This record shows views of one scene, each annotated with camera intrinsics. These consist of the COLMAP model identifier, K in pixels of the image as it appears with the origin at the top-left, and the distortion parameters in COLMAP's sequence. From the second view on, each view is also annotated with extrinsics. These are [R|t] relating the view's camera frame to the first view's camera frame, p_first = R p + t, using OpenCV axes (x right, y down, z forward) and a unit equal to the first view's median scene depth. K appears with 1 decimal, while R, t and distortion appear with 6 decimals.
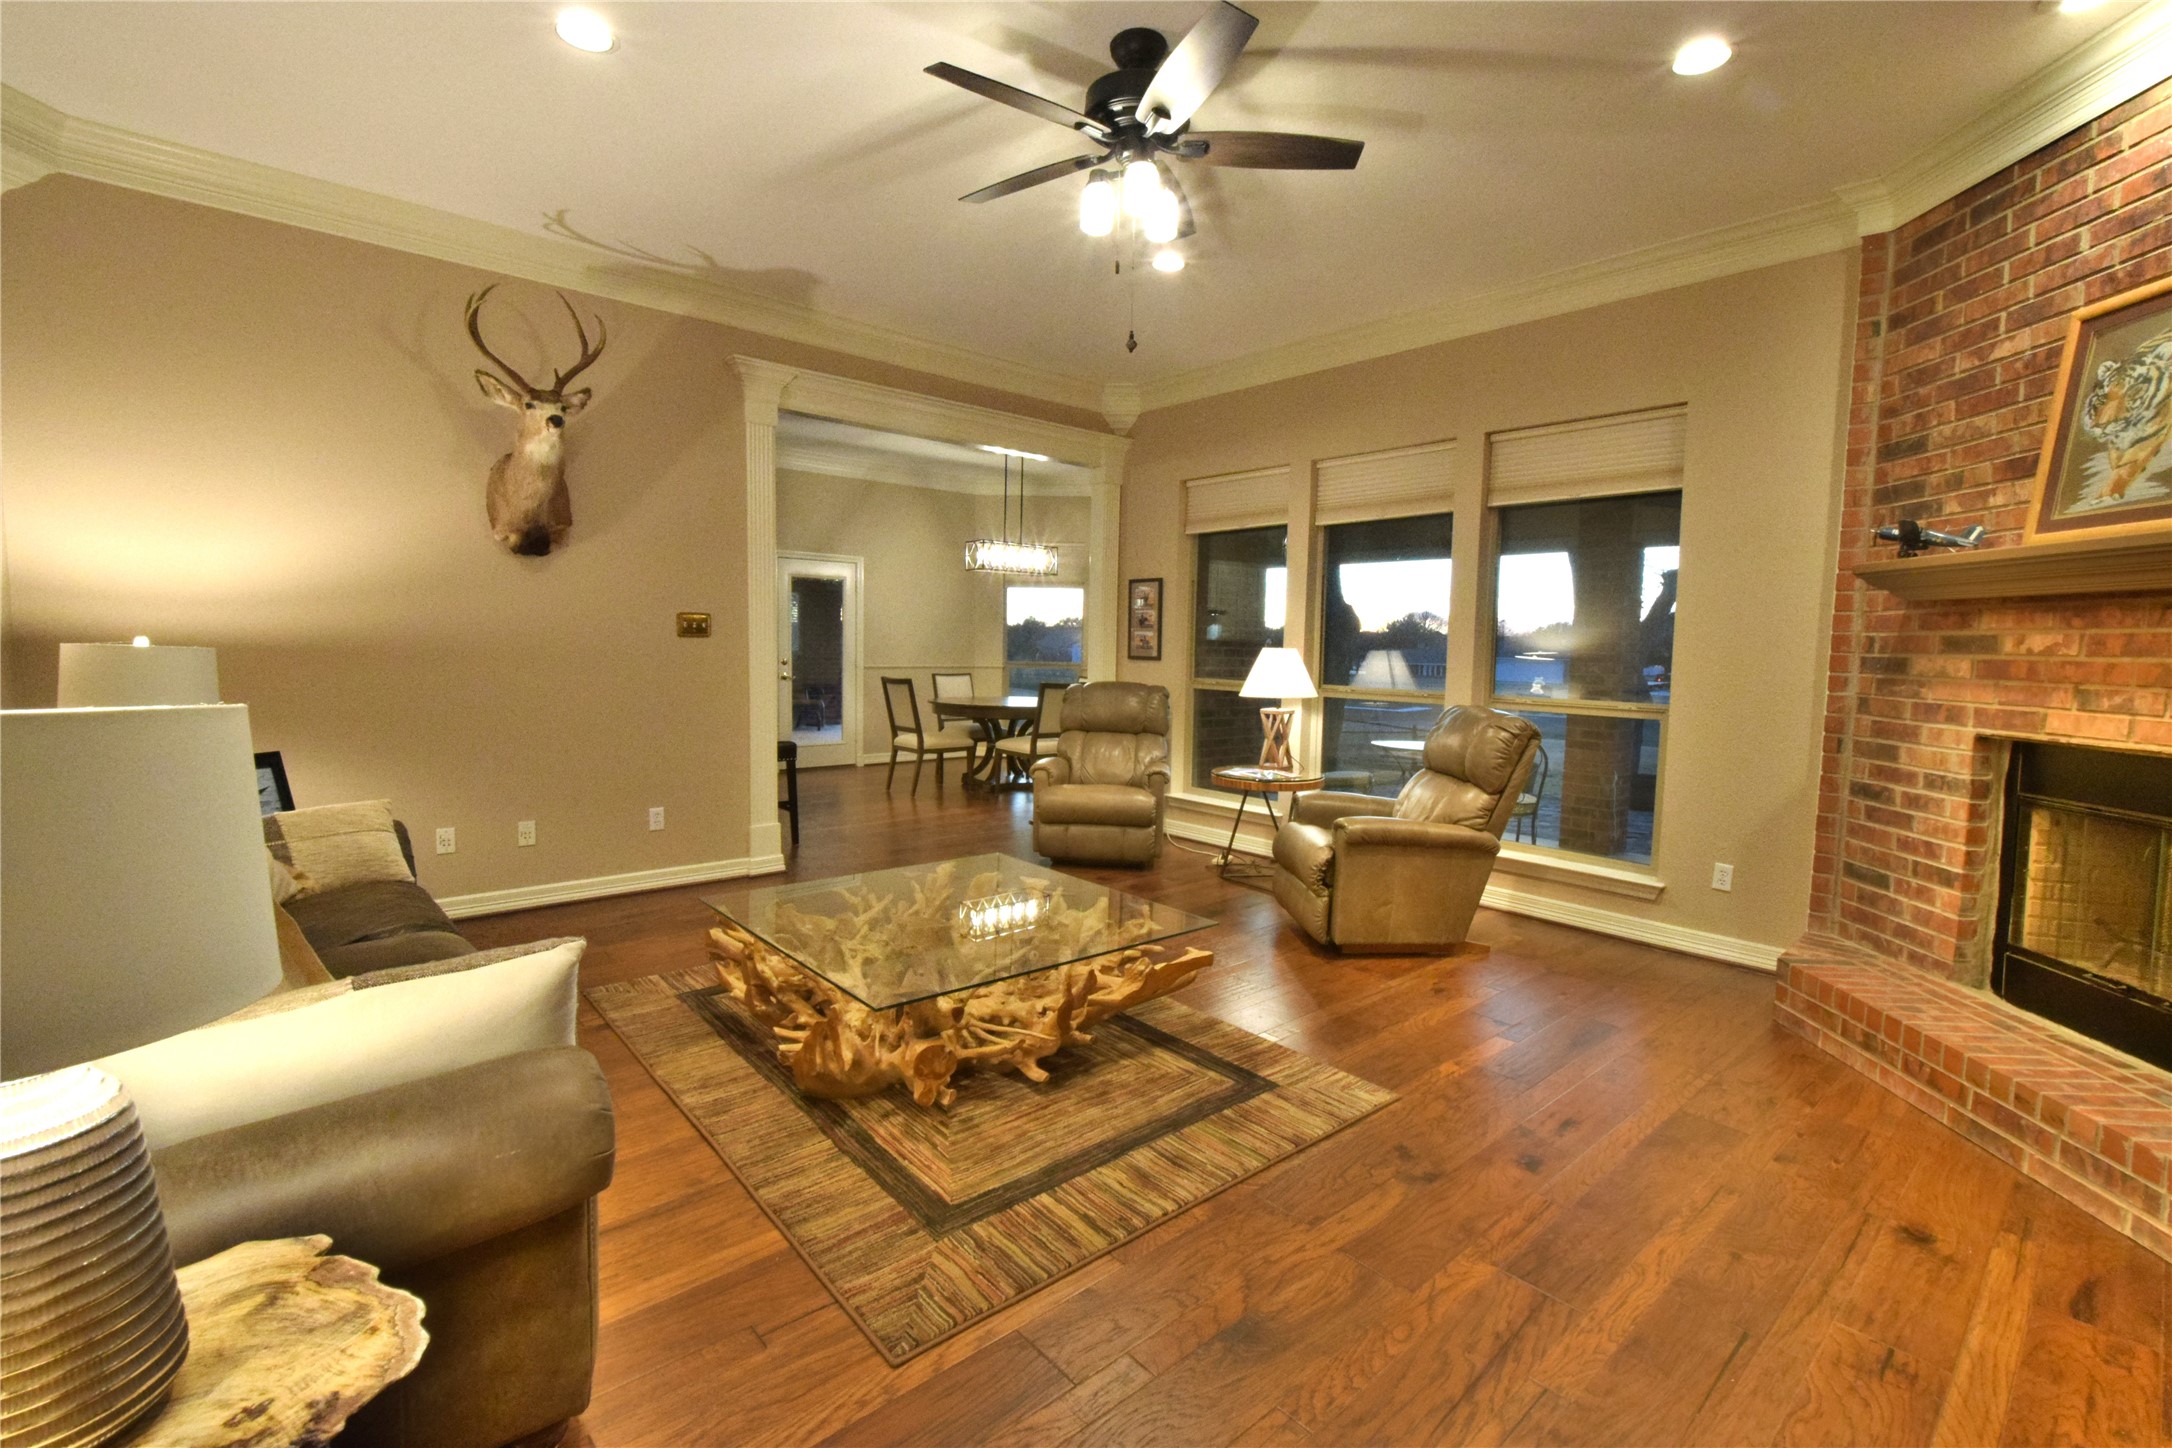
lens RADIAL K [[955.0, 0, 1078.1], [0, 955.0, 706.0], [0, 0, 1]] dist [0.000711, -0.000043]
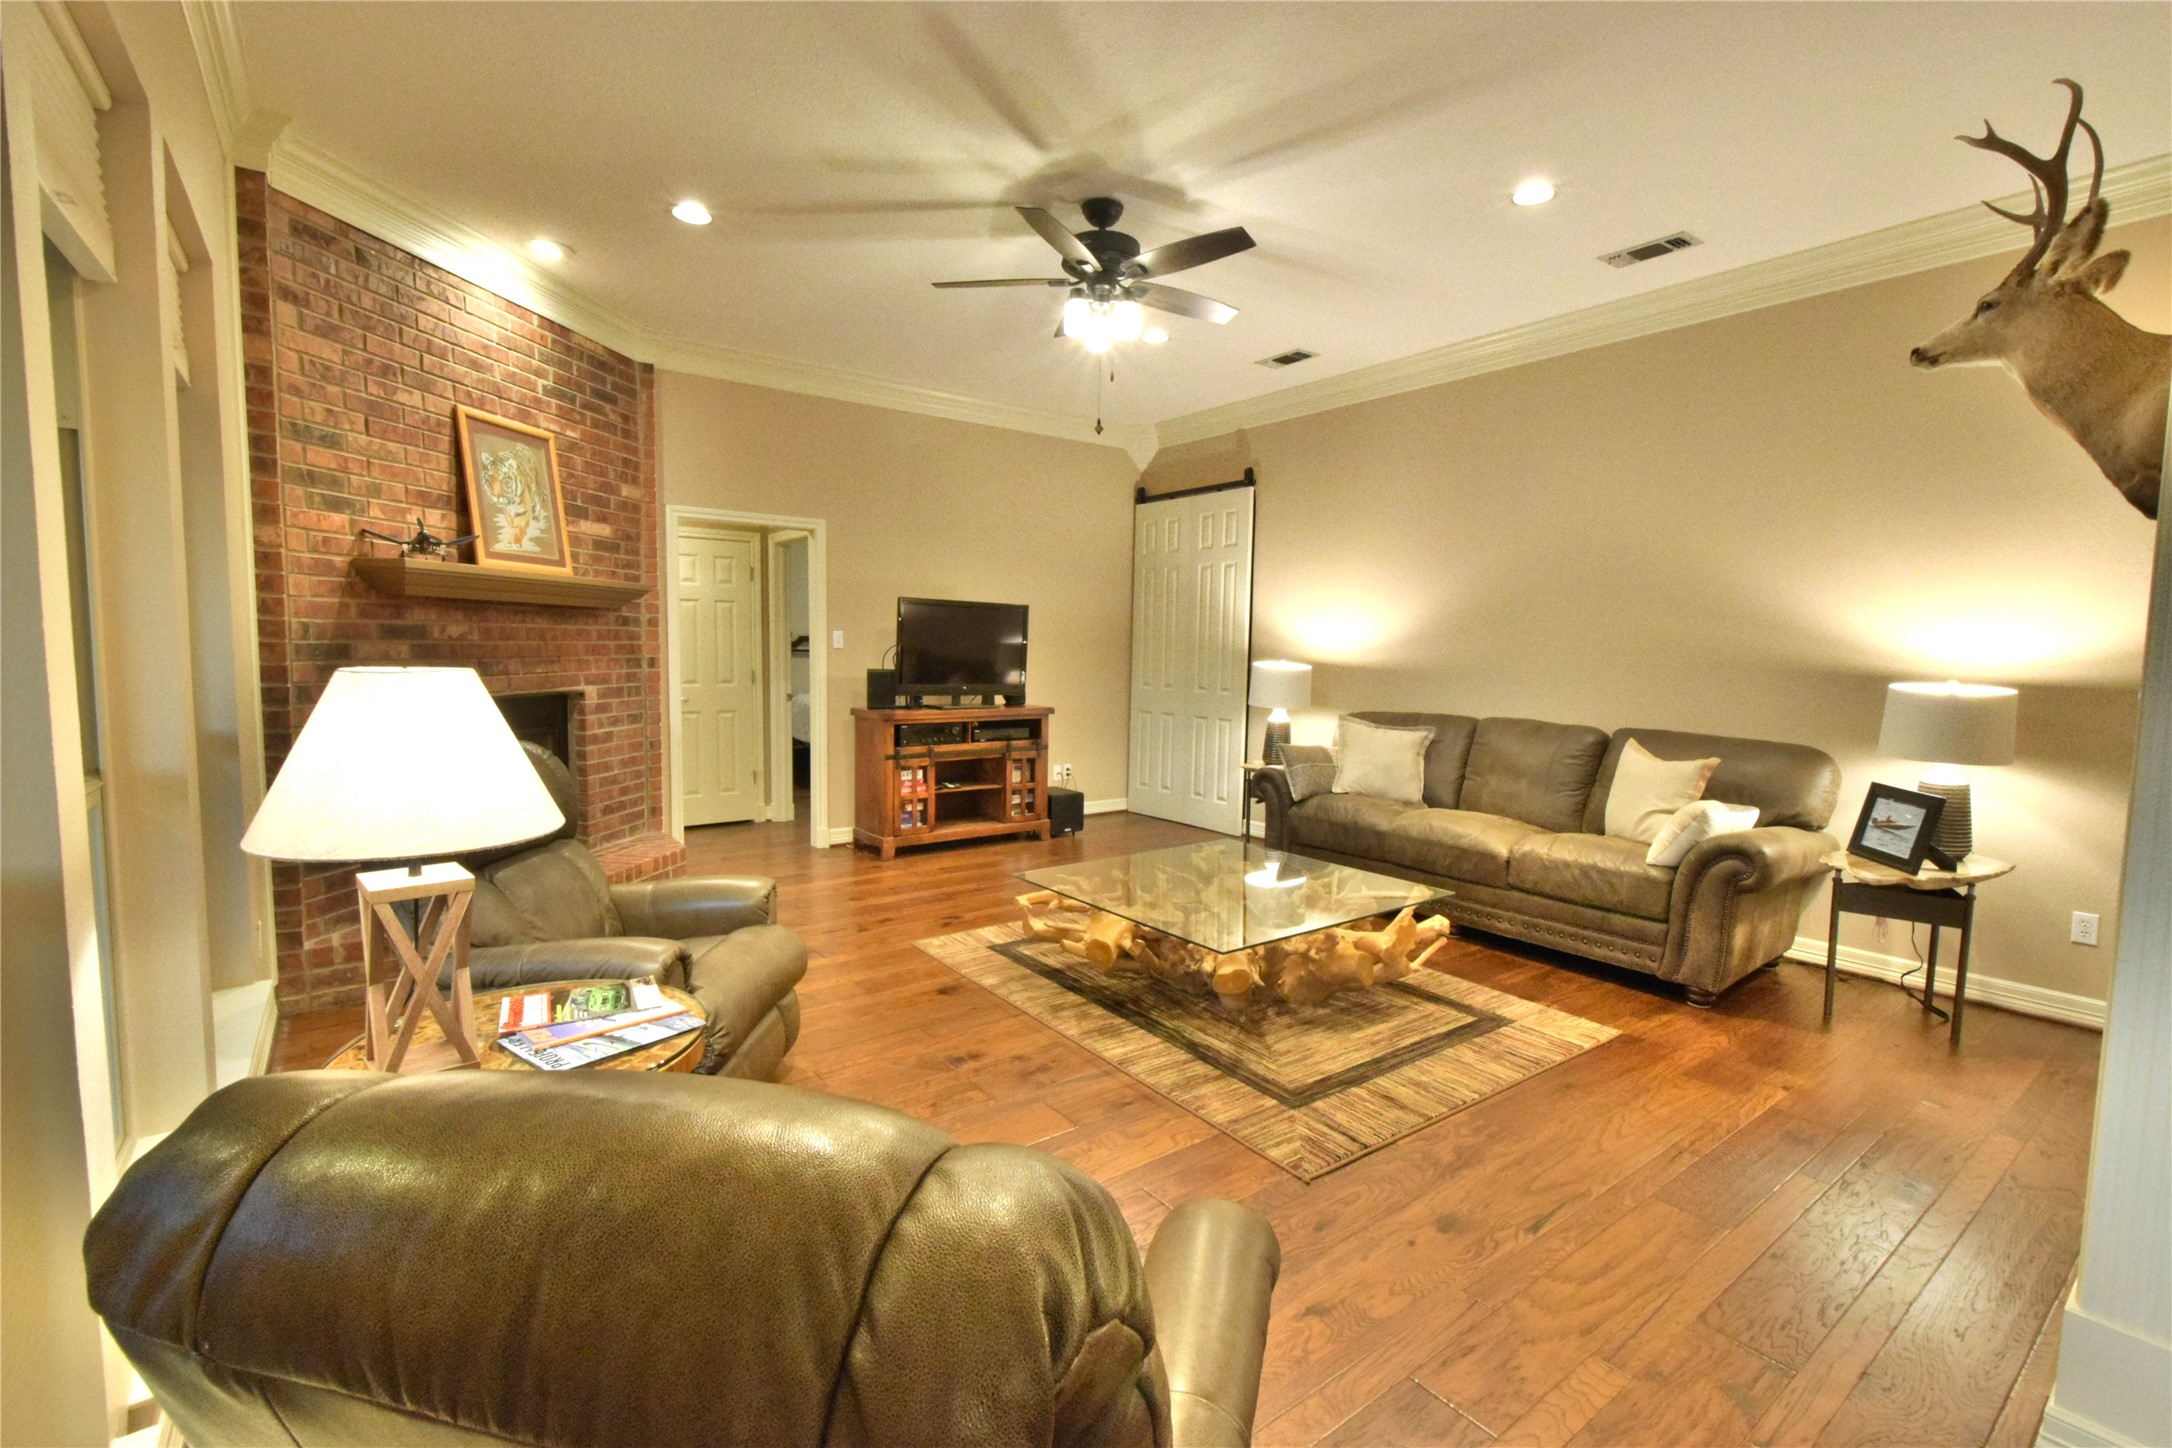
lens RADIAL K [[955.0, 0, 1083.2], [0, 955.0, 727.7], [0, 0, 1]] dist [0.000711, -0.000043]
pose [[-0.997092, -0.043590, 0.062506, -0.020591], [-0.033063, 0.986479, 0.160517, -0.178493], [-0.068658, 0.157983, -0.985052, 2.288529]]
